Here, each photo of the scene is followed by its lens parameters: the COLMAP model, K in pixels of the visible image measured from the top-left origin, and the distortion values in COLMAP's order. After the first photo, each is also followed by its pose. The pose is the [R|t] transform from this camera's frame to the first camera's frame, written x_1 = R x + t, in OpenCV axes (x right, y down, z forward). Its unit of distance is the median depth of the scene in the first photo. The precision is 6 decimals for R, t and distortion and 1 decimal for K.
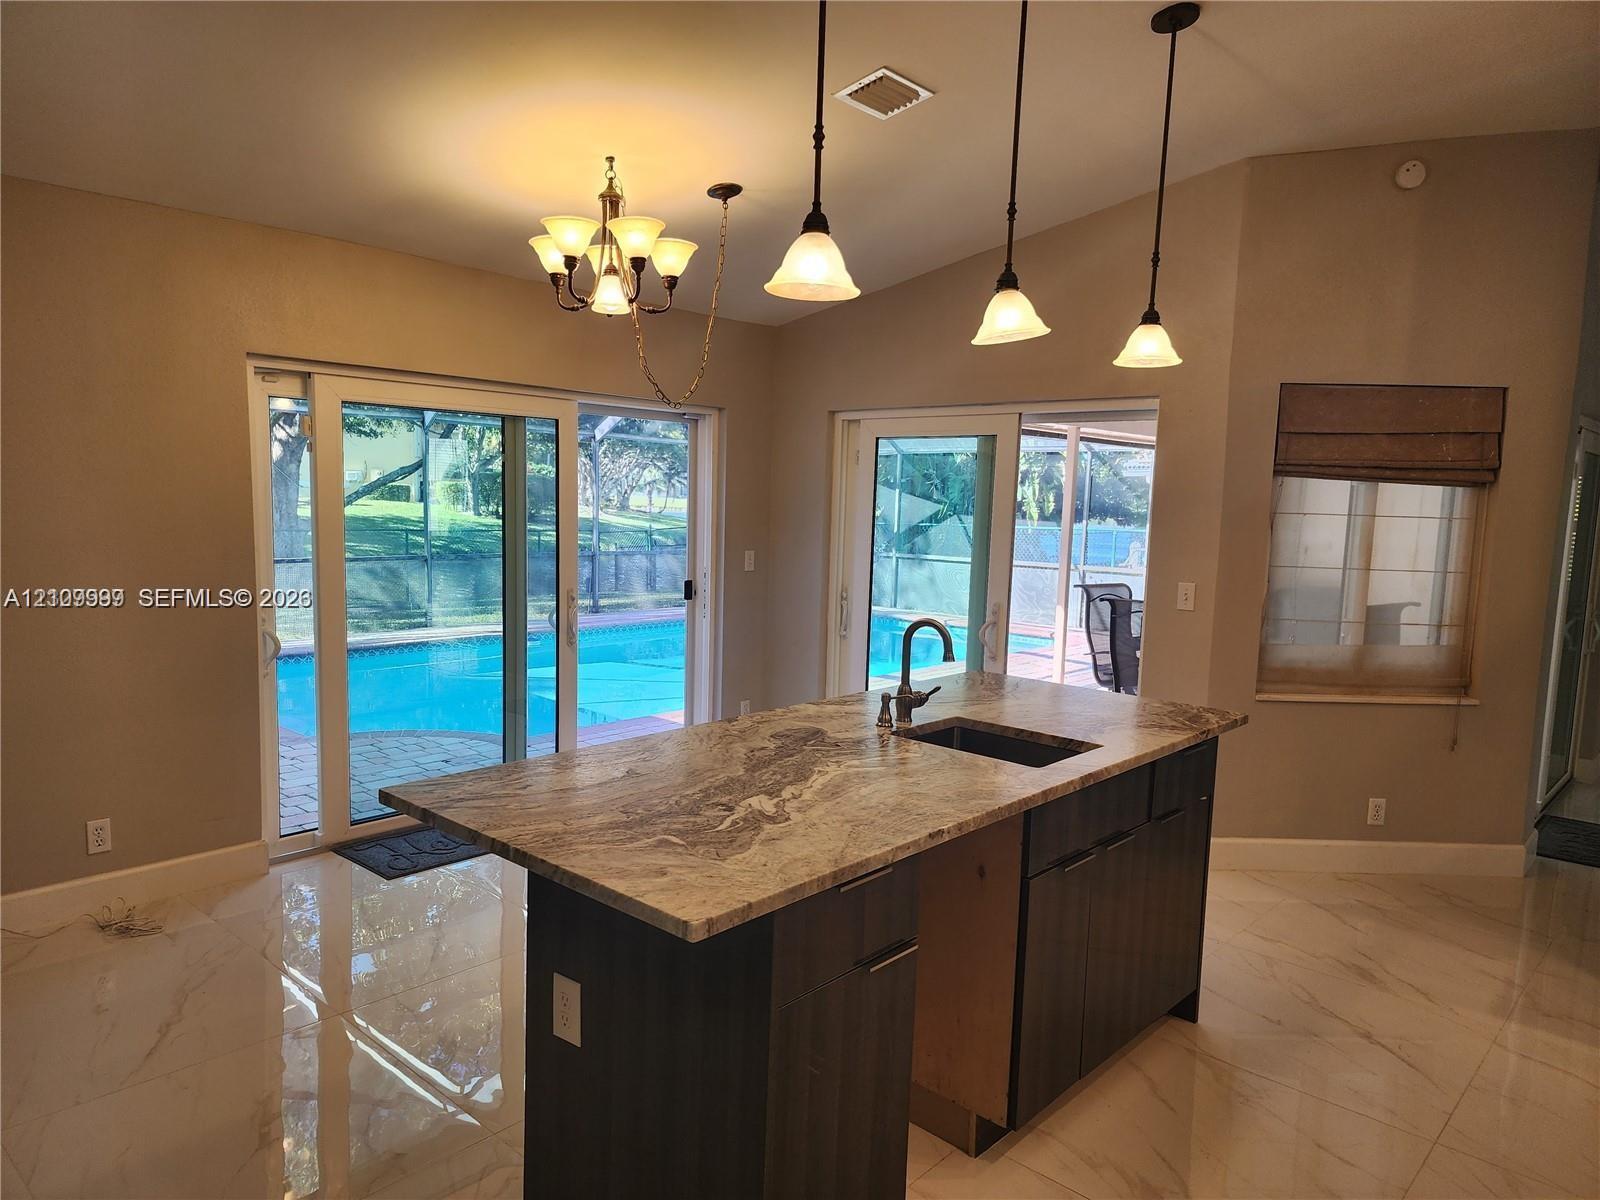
lens RADIAL K [[1075.0, 0, 785.9], [0, 1075.0, 606.0], [0, 0, 1]] dist [0.076521, -0.002201]
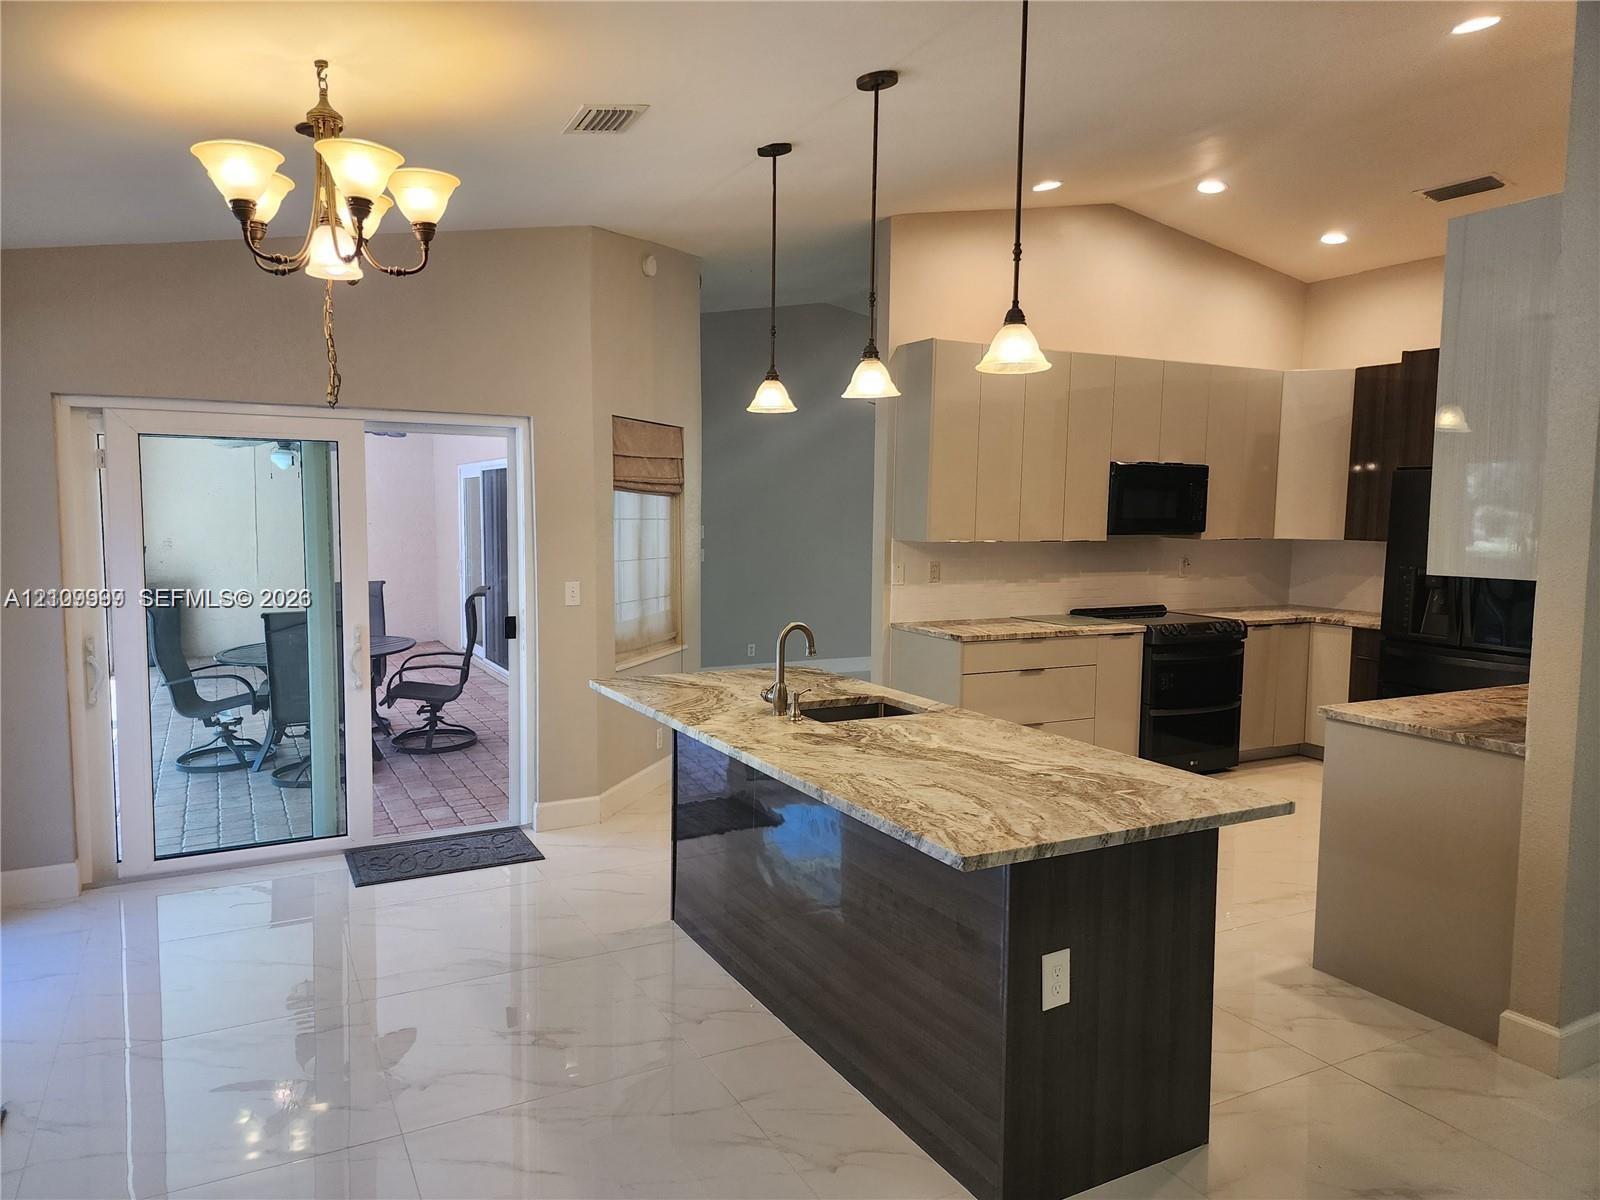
lens RADIAL K [[1057.7, 0, 795.7], [0, 1057.7, 590.5], [0, 0, 1]] dist [0.043844, -0.000671]
pose [[0.336062, -0.099265, 0.936594, -0.962319], [0.101554, 0.992452, 0.068746, -0.104182], [-0.936349, 0.072012, 0.343606, 0.619654]]
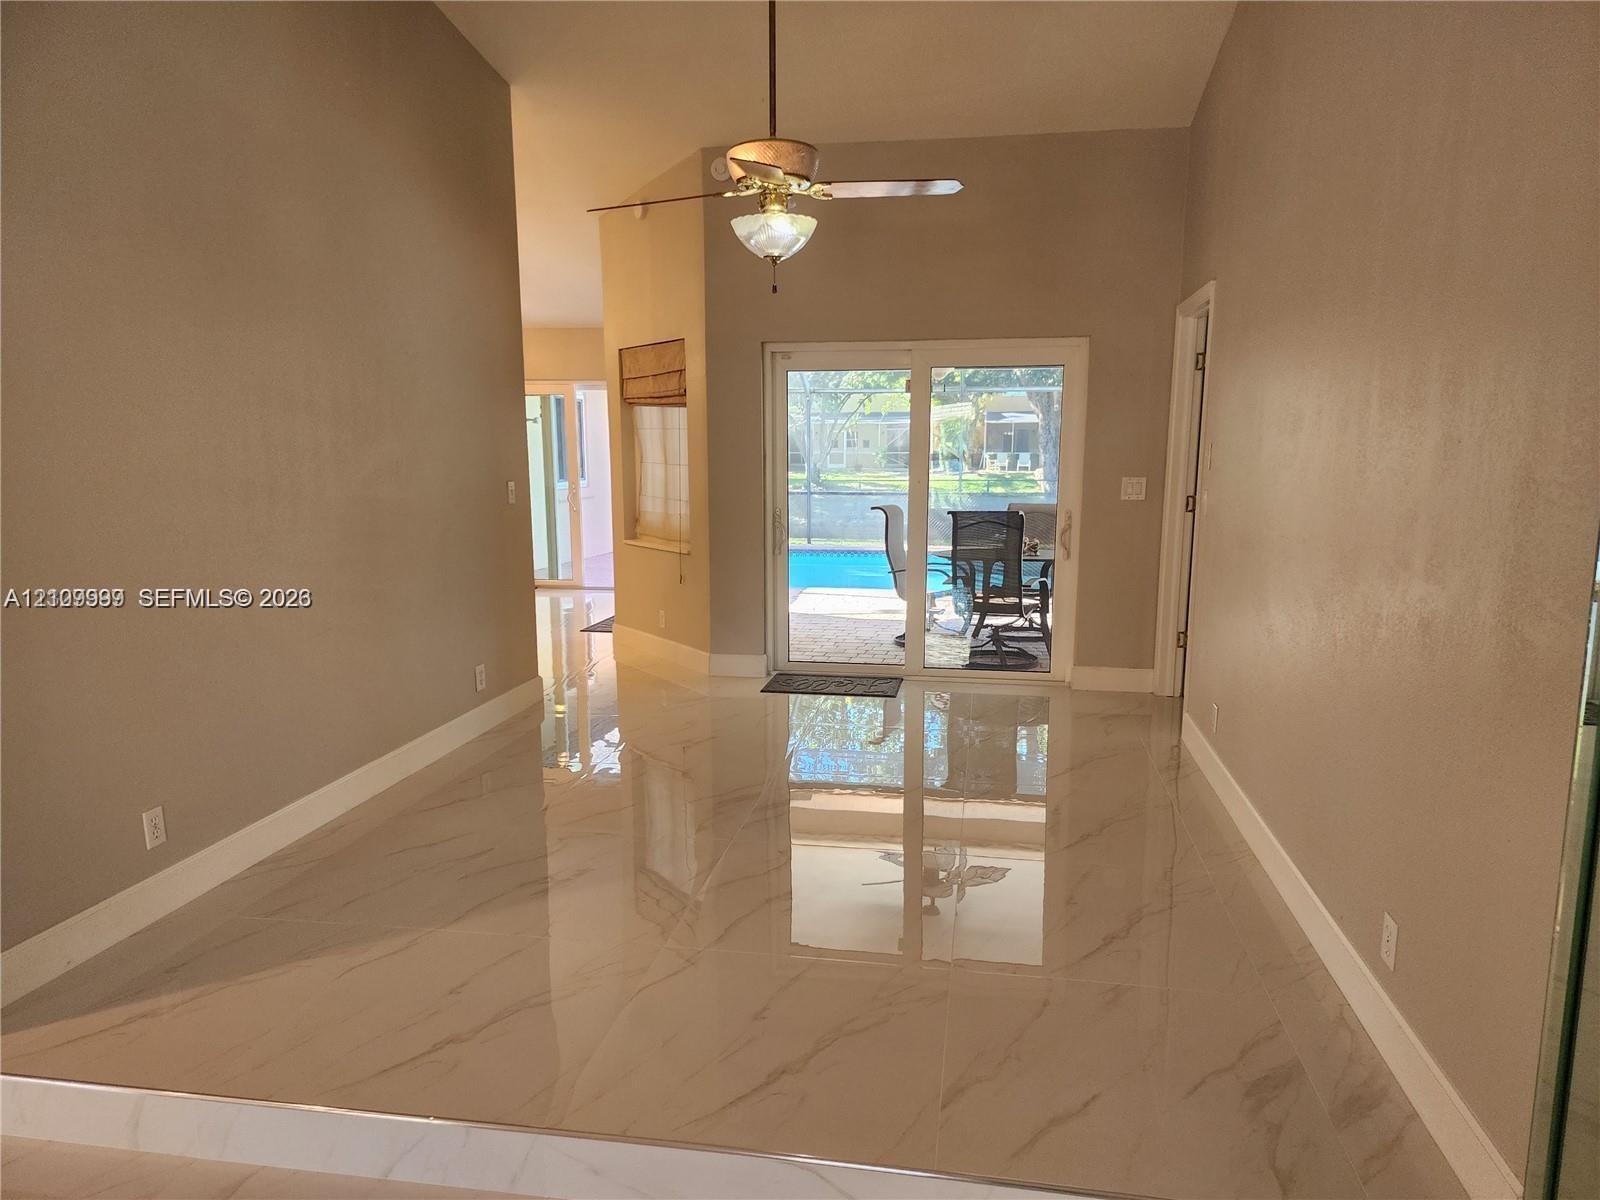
lens RADIAL K [[1047.7, 0, 796.6], [0, 1047.7, 624.8], [0, 0, 1]] dist [0.140080, -0.141108]
pose [[0.534492, 0.116850, -0.837057, 3.055964], [-0.075620, 0.993036, 0.090338, 0.070619], [0.841784, 0.015013, 0.539606, 0.553359]]
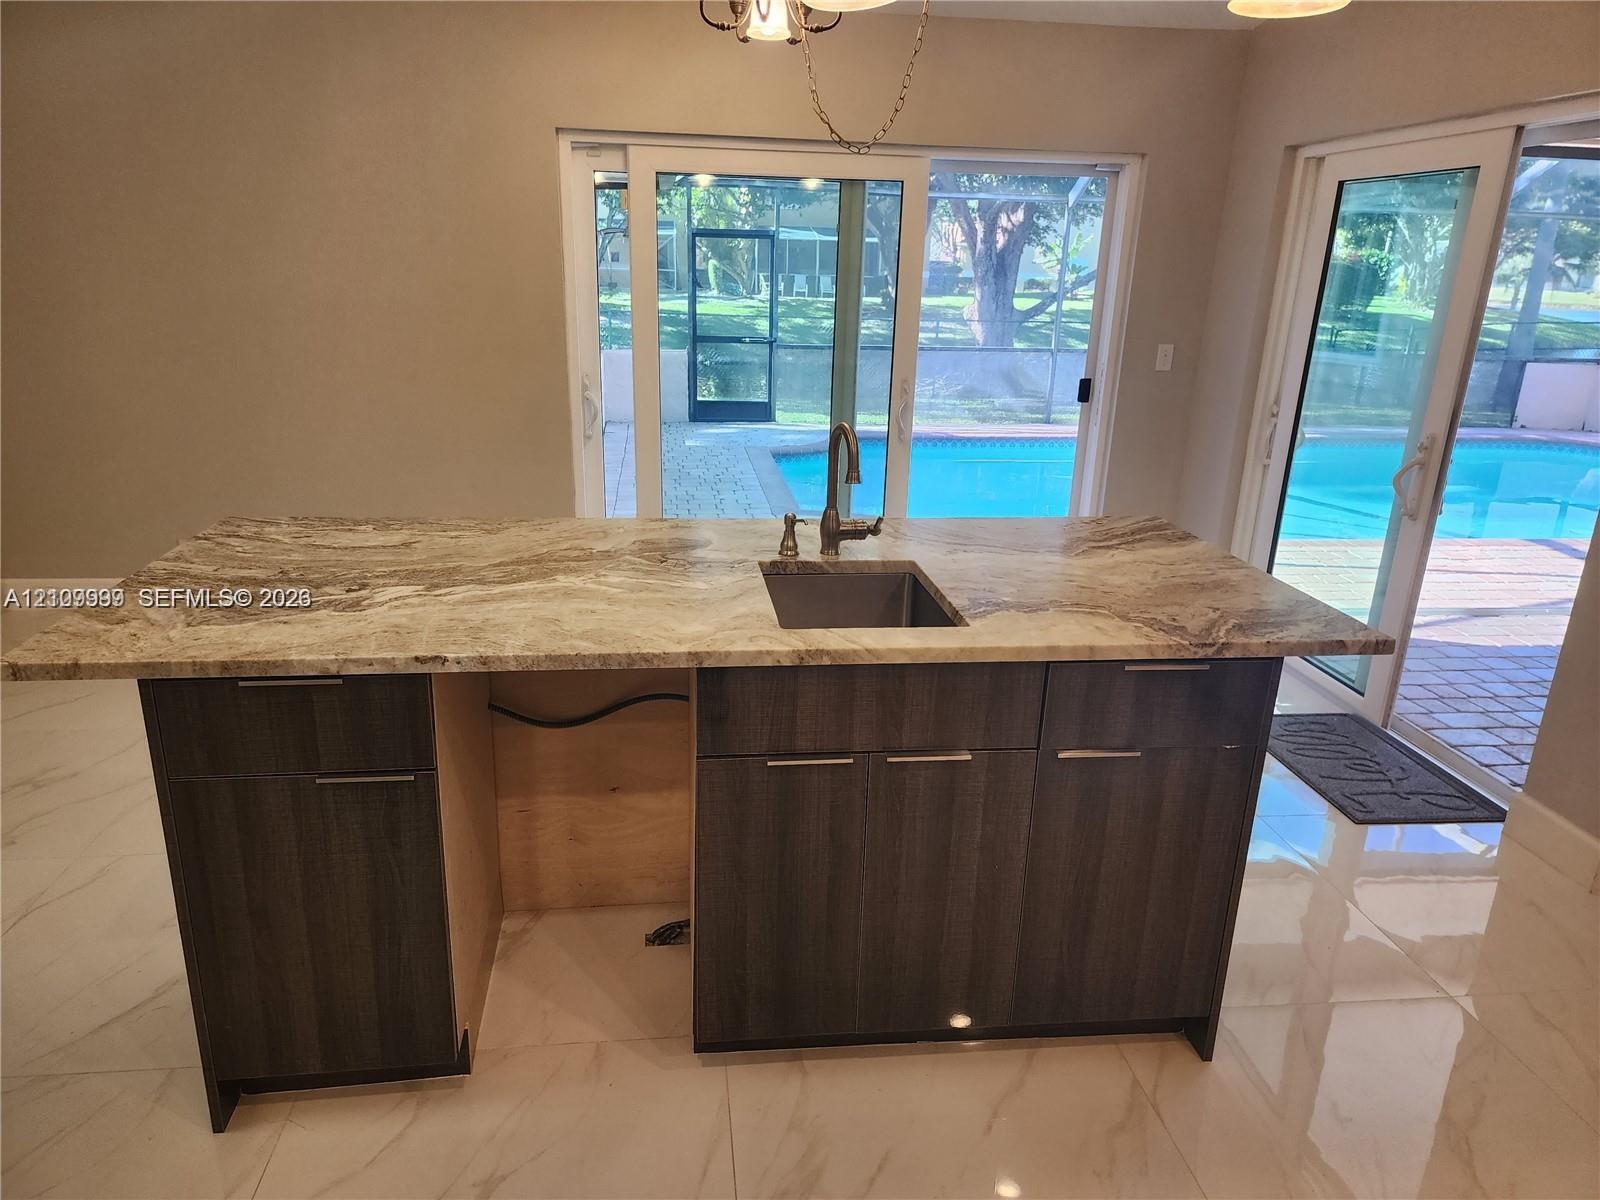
lens RADIAL K [[1043.9, 0, 802.2], [0, 1043.9, 670.3], [0, 0, 1]] dist [0.043357, -0.003584]
pose [[0.761995, 0.231074, -0.604953, 0.619570], [-0.078175, 0.960162, 0.268285, -0.018656], [0.642847, -0.157140, 0.749703, 0.405077]]
